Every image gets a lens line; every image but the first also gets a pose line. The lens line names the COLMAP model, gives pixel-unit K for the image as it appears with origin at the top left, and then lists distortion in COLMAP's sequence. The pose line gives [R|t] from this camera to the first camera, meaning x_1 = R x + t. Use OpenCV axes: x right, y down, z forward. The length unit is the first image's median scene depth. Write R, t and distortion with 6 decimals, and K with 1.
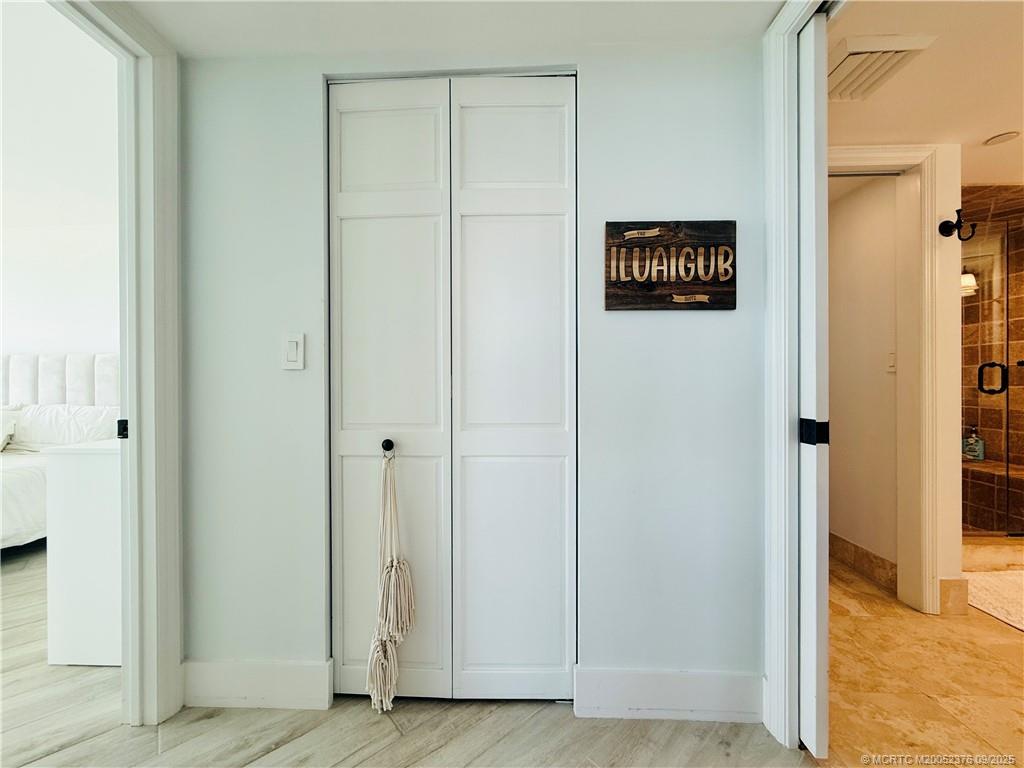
lens RADIAL K [[407.0, 0, 508.1], [0, 407.0, 384.8], [0, 0, 1]] dist [0.001480, 0.000185]
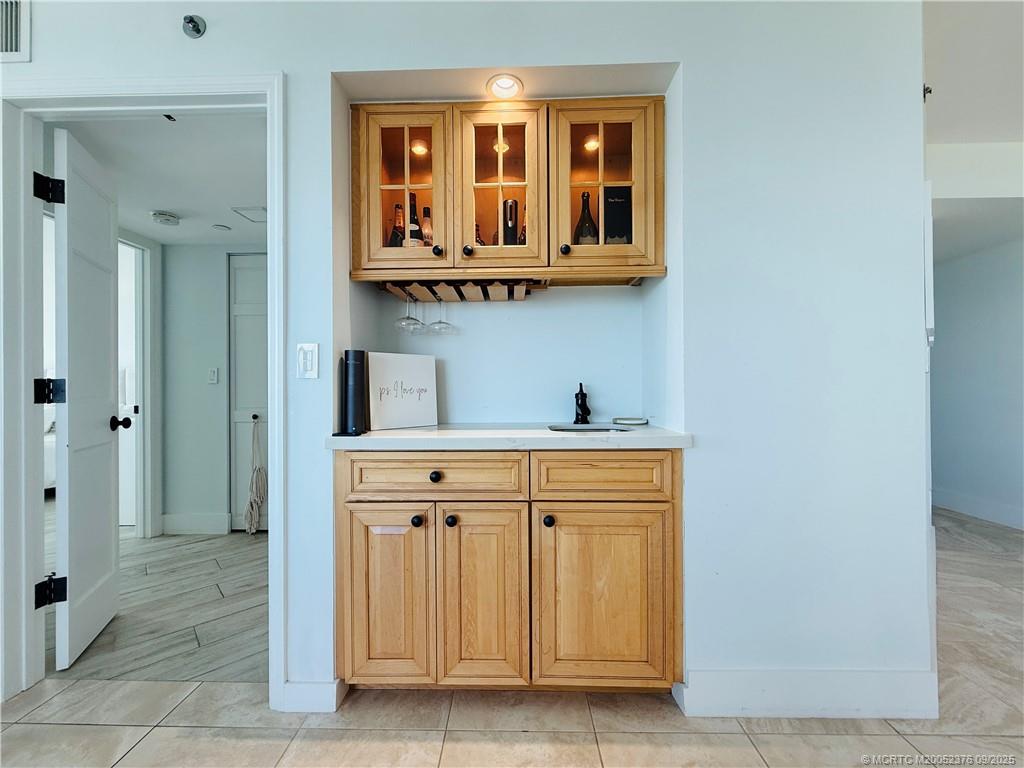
lens RADIAL K [[407.0, 0, 508.1], [0, 407.0, 384.8], [0, 0, 1]] dist [0.001480, 0.000185]
pose [[0.999884, -0.001794, 0.015127, 0.951449], [0.001909, 0.999970, -0.007565, -0.008412], [-0.015113, 0.007593, 0.999857, -1.133197]]
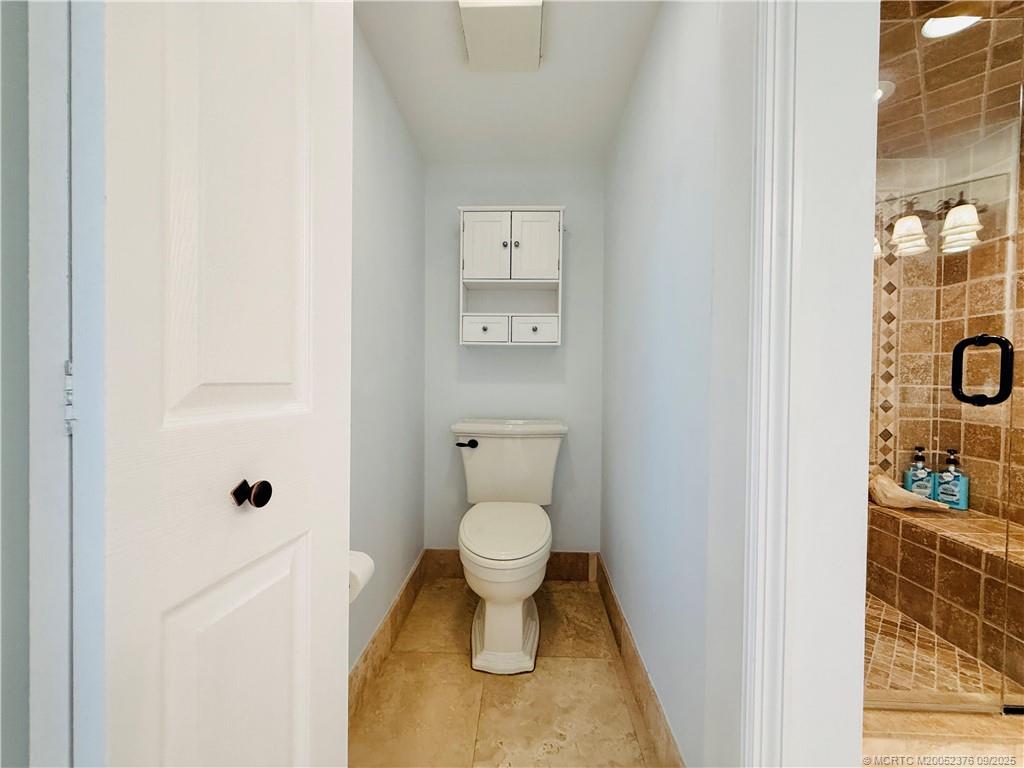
lens RADIAL K [[407.0, 0, 508.1], [0, 407.0, 384.8], [0, 0, 1]] dist [0.001480, 0.000185]
pose [[0.999924, 0.012363, -0.000357, 0.990705], [-0.012353, 0.999741, 0.019104, -0.004907], [0.000593, -0.019098, 0.999817, 0.816413]]
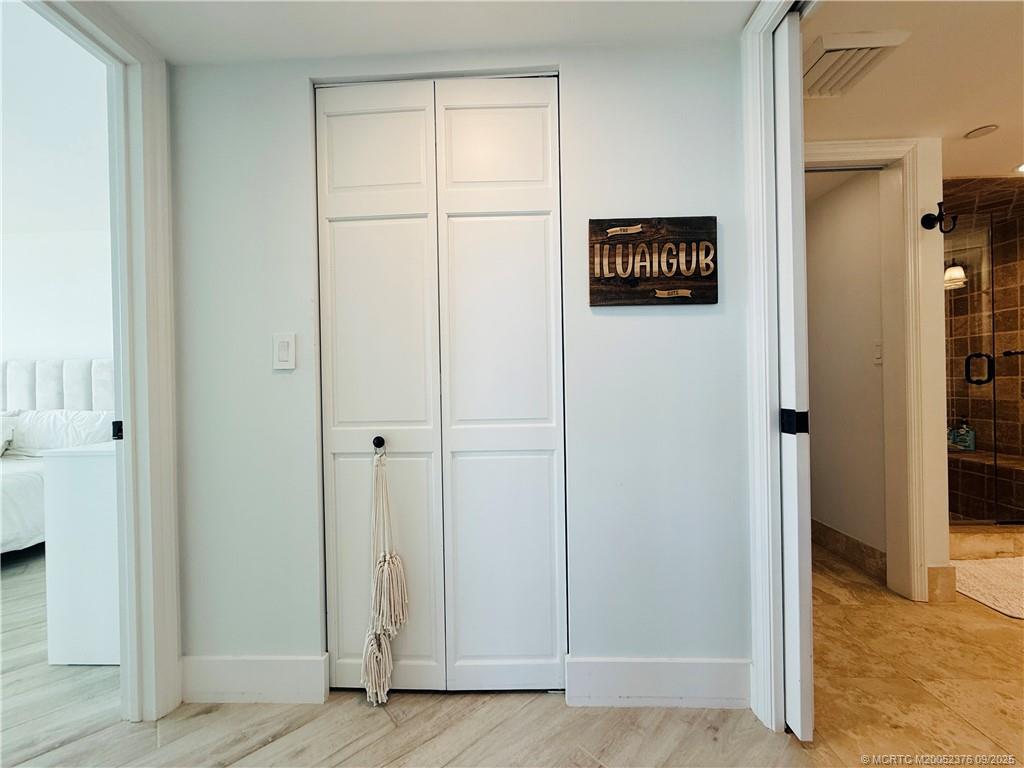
lens RADIAL K [[407.0, 0, 508.1], [0, 407.0, 384.8], [0, 0, 1]] dist [0.001480, 0.000185]
pose [[0.999877, -0.015651, 0.001422, 0.025071], [0.015652, 0.999877, -0.000323, 0.009239], [-0.001417, 0.000345, 0.999999, -0.016112]]
